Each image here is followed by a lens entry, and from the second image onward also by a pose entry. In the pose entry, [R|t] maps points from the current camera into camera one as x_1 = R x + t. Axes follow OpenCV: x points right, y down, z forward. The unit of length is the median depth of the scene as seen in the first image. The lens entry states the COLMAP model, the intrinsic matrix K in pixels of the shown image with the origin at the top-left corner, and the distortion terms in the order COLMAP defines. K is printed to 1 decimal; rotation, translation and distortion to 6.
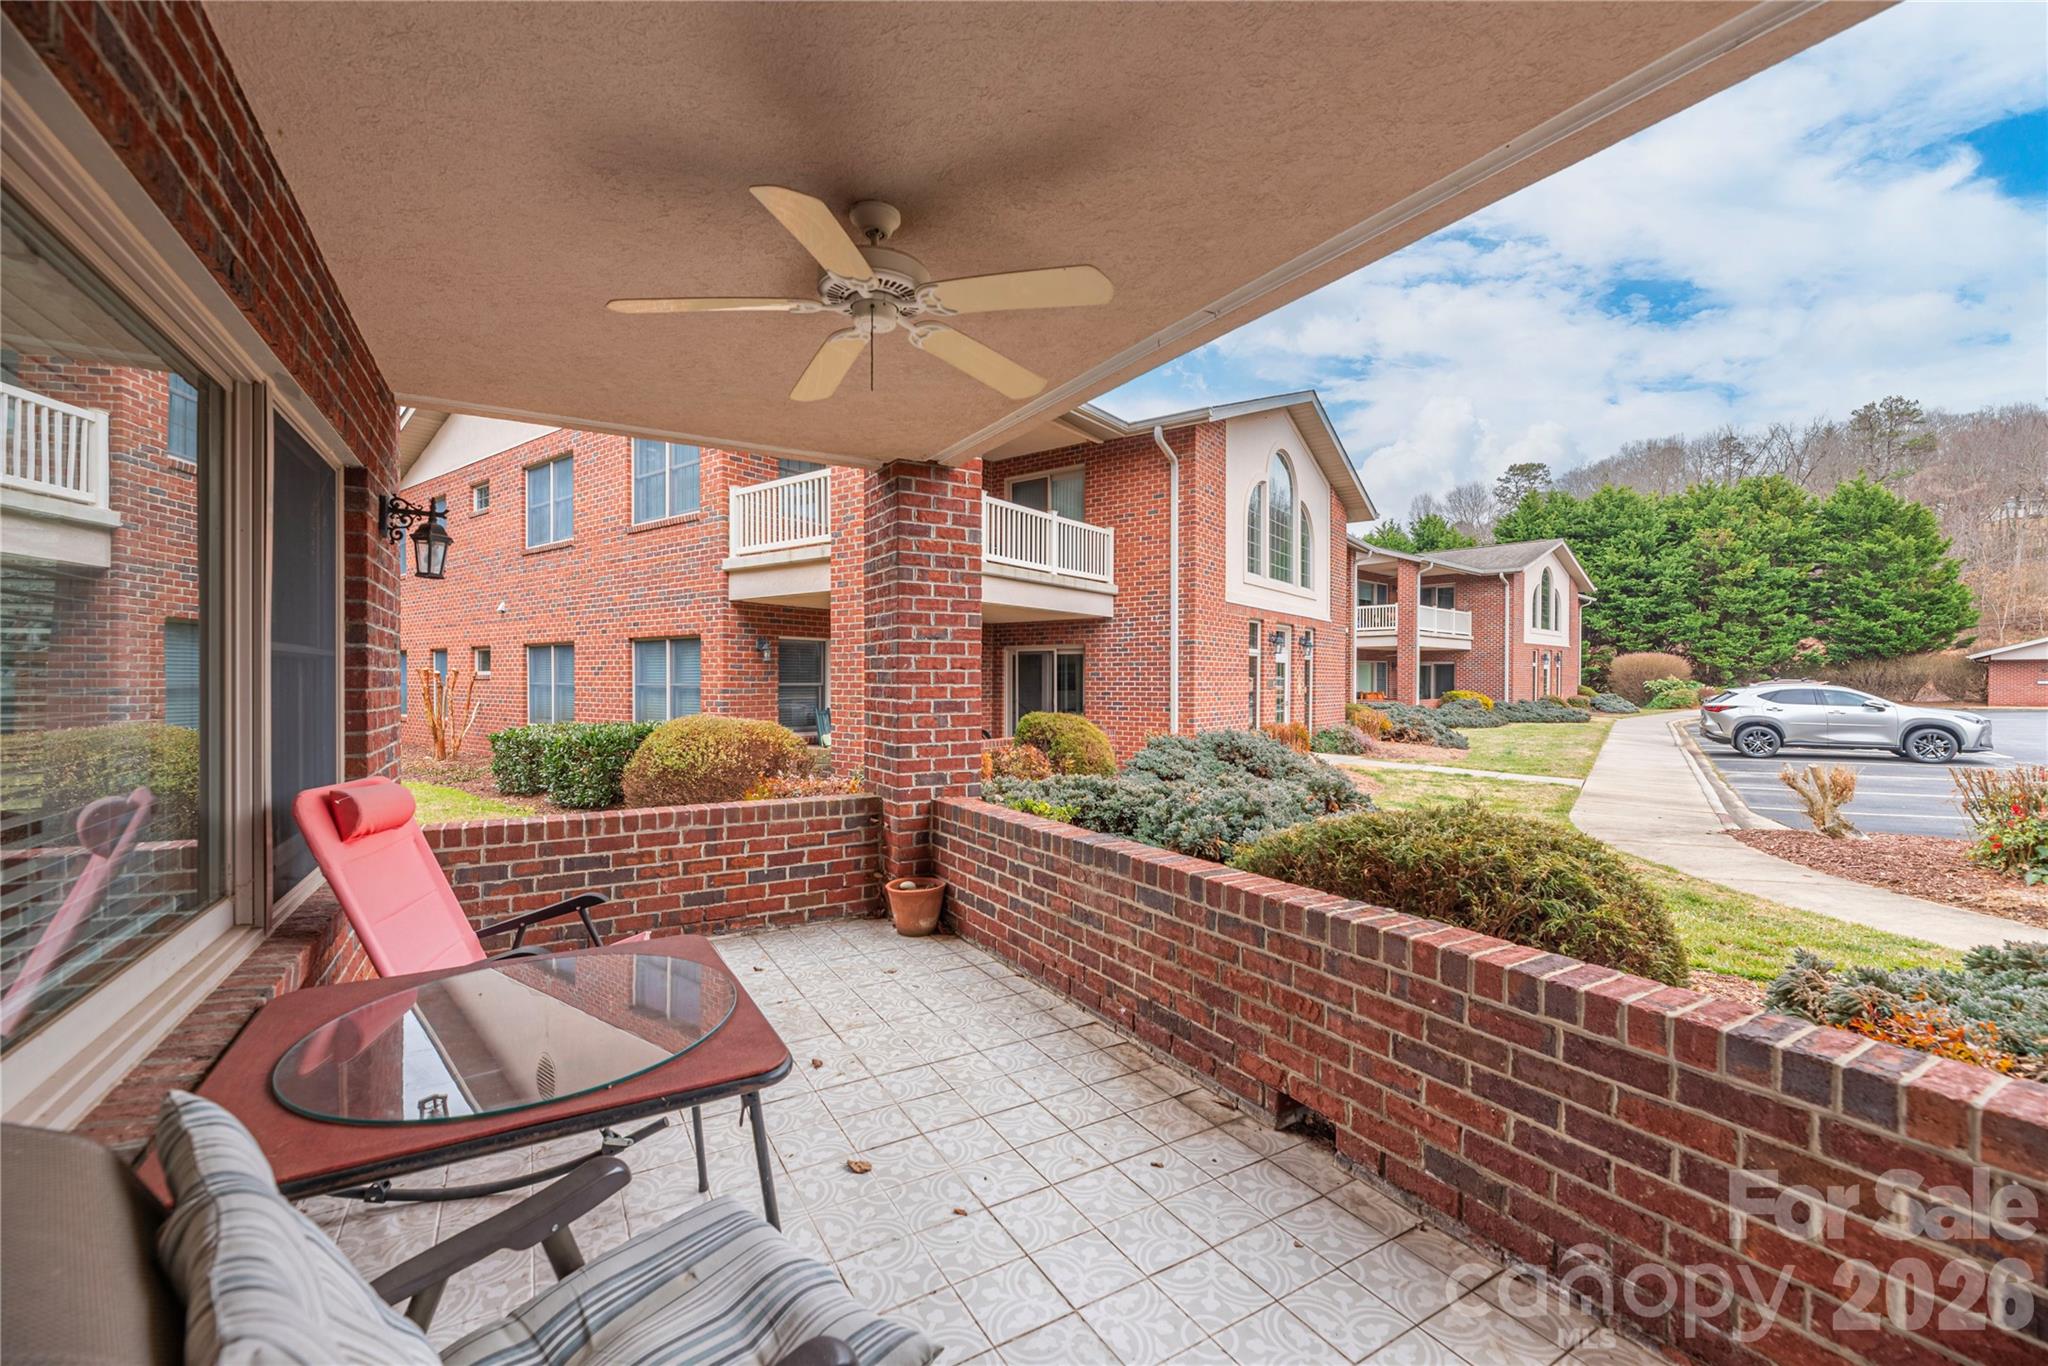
lens RADIAL K [[832.5, 0, 1016.5], [0, 832.5, 684.1], [0, 0, 1]] dist [0.000279, 0.000952]
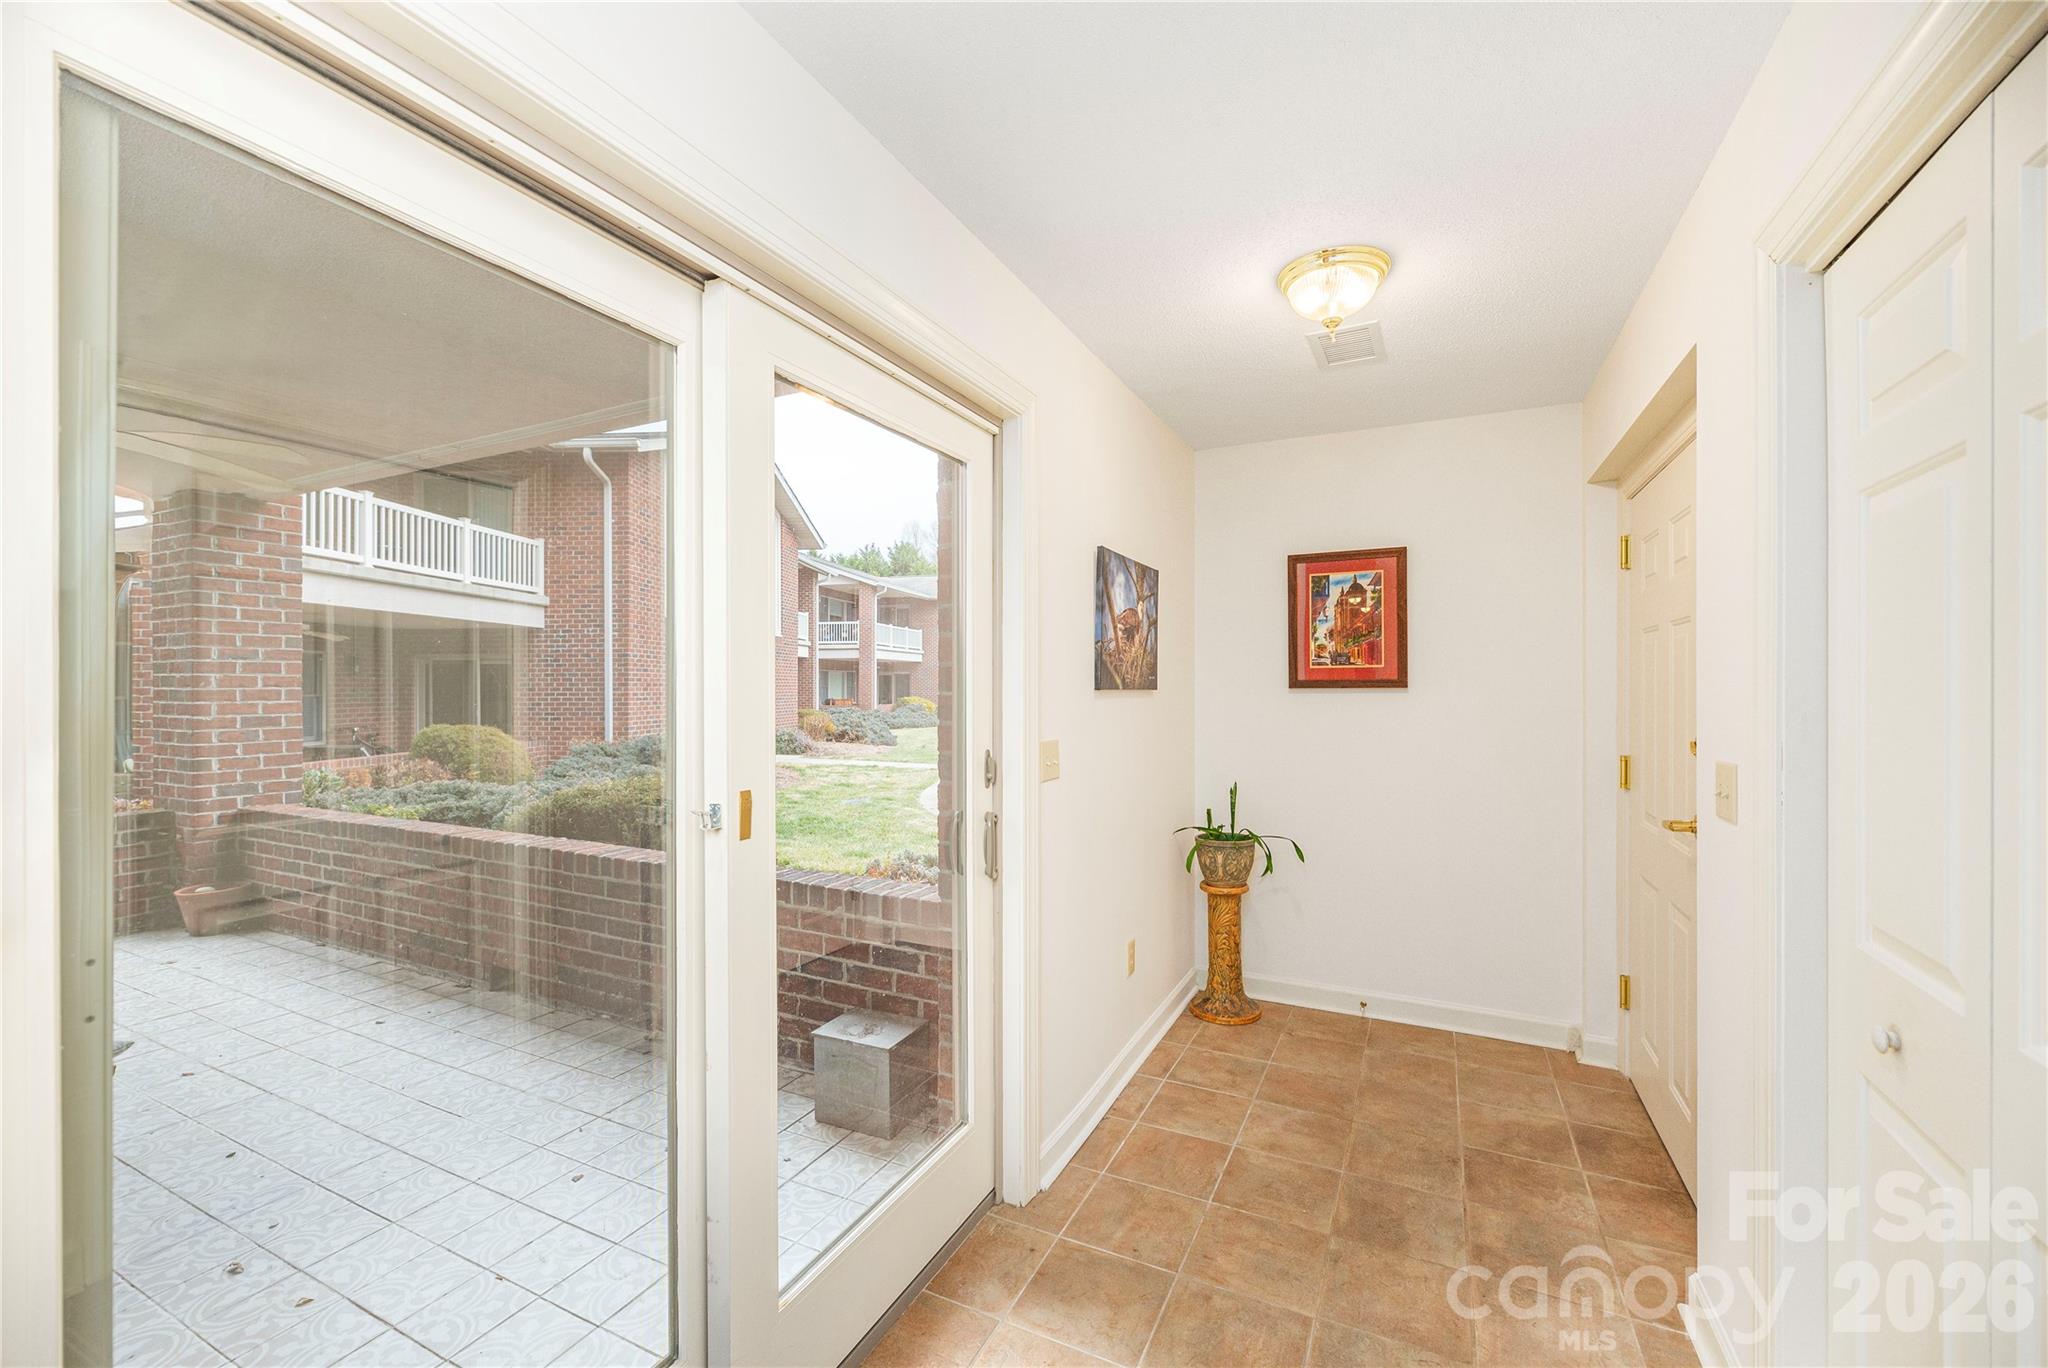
lens RADIAL K [[832.5, 0, 1027.8], [0, 832.5, 686.5], [0, 0, 1]] dist [0.000279, 0.000952]
pose [[0.838924, -0.002648, 0.544241, 0.076237], [0.005415, 0.999979, -0.003481, -0.004240], [-0.544221, 0.005867, 0.838921, -0.207016]]
